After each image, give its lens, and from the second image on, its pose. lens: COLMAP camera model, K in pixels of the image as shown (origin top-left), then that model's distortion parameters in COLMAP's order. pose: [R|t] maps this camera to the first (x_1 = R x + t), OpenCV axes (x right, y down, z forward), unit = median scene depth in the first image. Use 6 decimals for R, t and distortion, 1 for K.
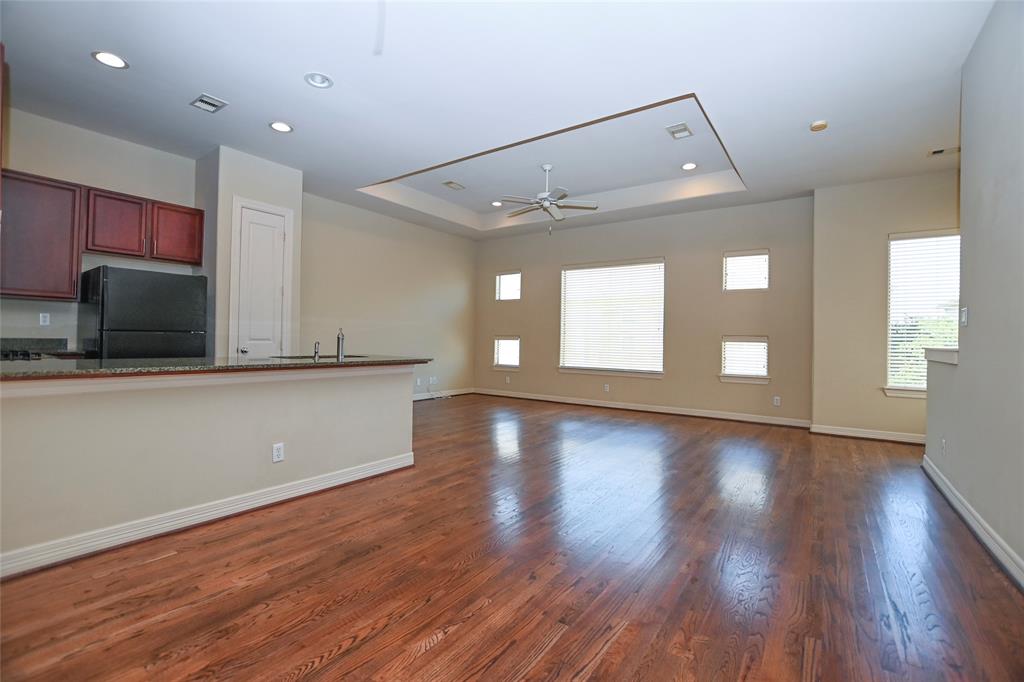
lens RADIAL K [[449.9, 0, 510.4], [0, 449.9, 335.7], [0, 0, 1]] dist [-0.019138, 0.000322]
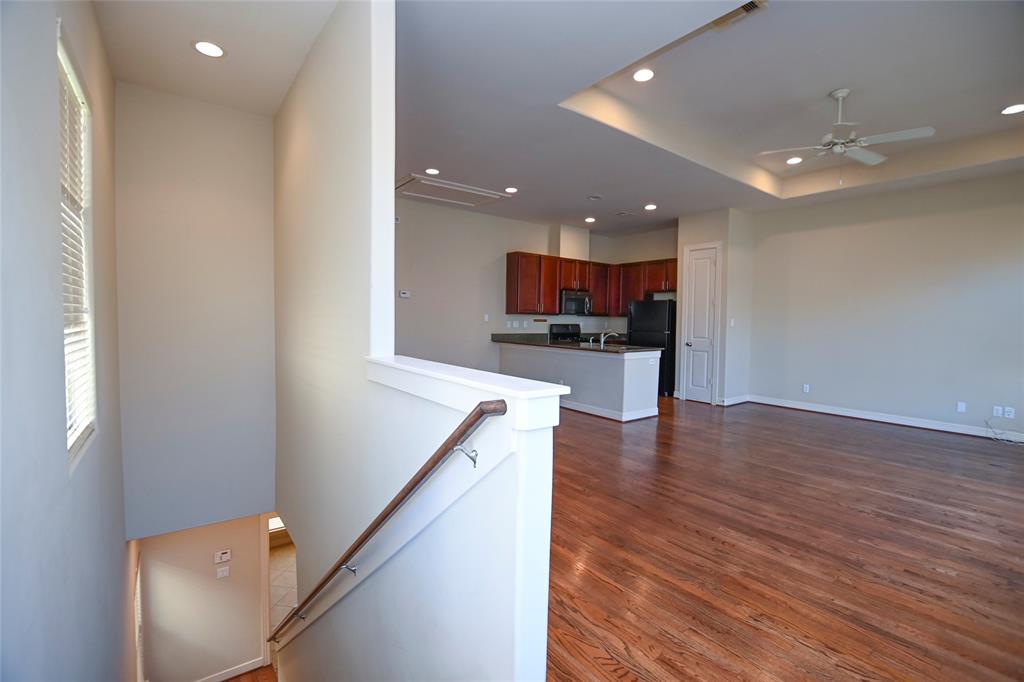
lens RADIAL K [[449.9, 0, 517.8], [0, 449.9, 340.5], [0, 0, 1]] dist [-0.019138, 0.000322]
pose [[-0.285336, 0.023331, -0.958144, 1.060811], [-0.015641, 0.999457, 0.028995, -0.015351], [0.958300, 0.023259, -0.284816, 0.882546]]
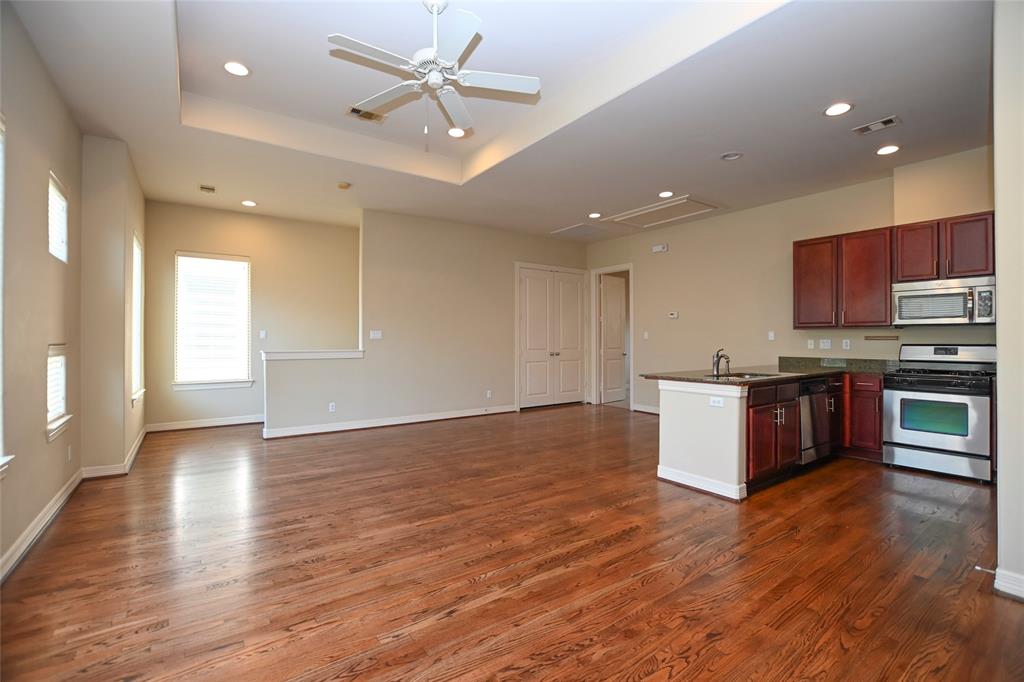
lens RADIAL K [[449.9, 0, 517.4], [0, 449.9, 339.8], [0, 0, 1]] dist [-0.019138, 0.000322]
pose [[-0.948746, -0.020064, 0.315401, -0.189228], [-0.020867, 0.999782, 0.000831, -0.023086], [-0.315349, -0.005794, -0.948958, 1.715540]]
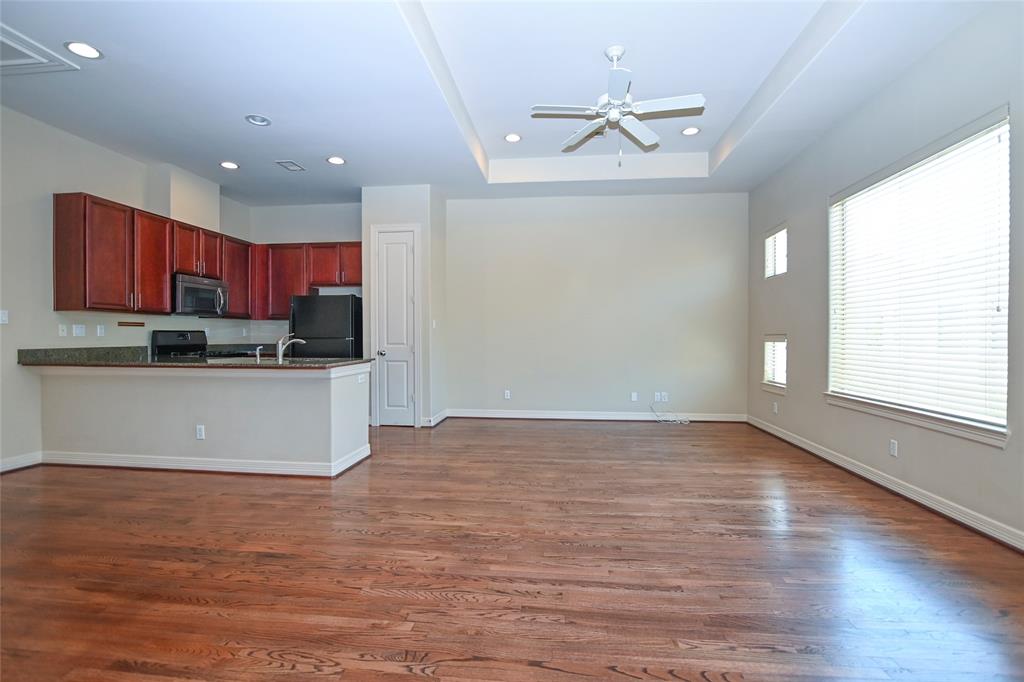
lens RADIAL K [[477.4, 0, 511.7], [0, 477.4, 341.2], [0, 0, 1]] dist [-0.020281, -0.001194]
pose [[0.490526, -0.008633, -0.871384, 0.679955], [0.014167, 0.999898, -0.001931, 0.009207], [0.871312, -0.011398, 0.490598, 0.685547]]
